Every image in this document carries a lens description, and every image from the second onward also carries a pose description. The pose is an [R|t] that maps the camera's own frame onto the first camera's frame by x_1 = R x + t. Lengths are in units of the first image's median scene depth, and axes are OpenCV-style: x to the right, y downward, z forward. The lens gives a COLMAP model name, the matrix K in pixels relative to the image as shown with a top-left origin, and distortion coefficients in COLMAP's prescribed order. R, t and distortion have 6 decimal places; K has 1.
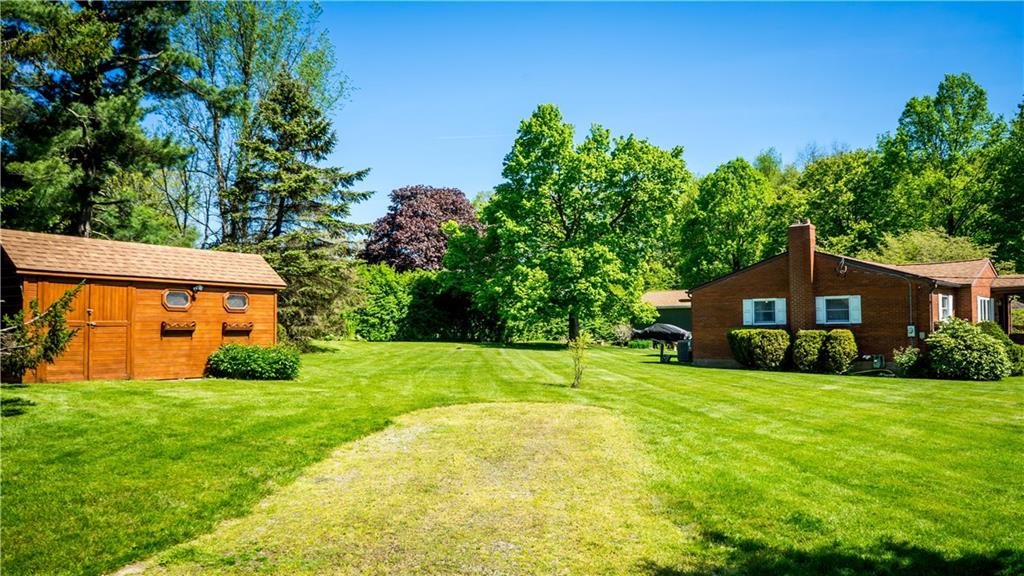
lens RADIAL K [[862.0, 0, 511.6], [0, 862.0, 291.5], [0, 0, 1]] dist [-0.089186, 0.007085]
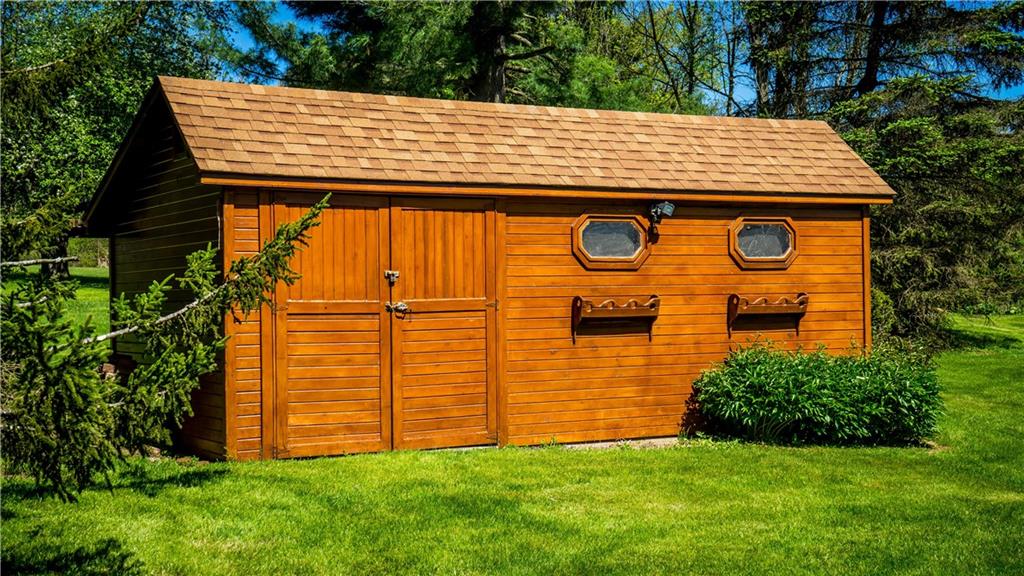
lens RADIAL K [[1399.6, 0, 511.4], [0, 1399.6, 294.3], [0, 0, 1]] dist [0.289228, 0.000000]
pose [[0.871368, -0.005372, -0.490600, -0.107512], [0.031527, 0.998487, 0.045063, 0.003464], [0.489615, -0.054733, 0.870219, 0.387490]]
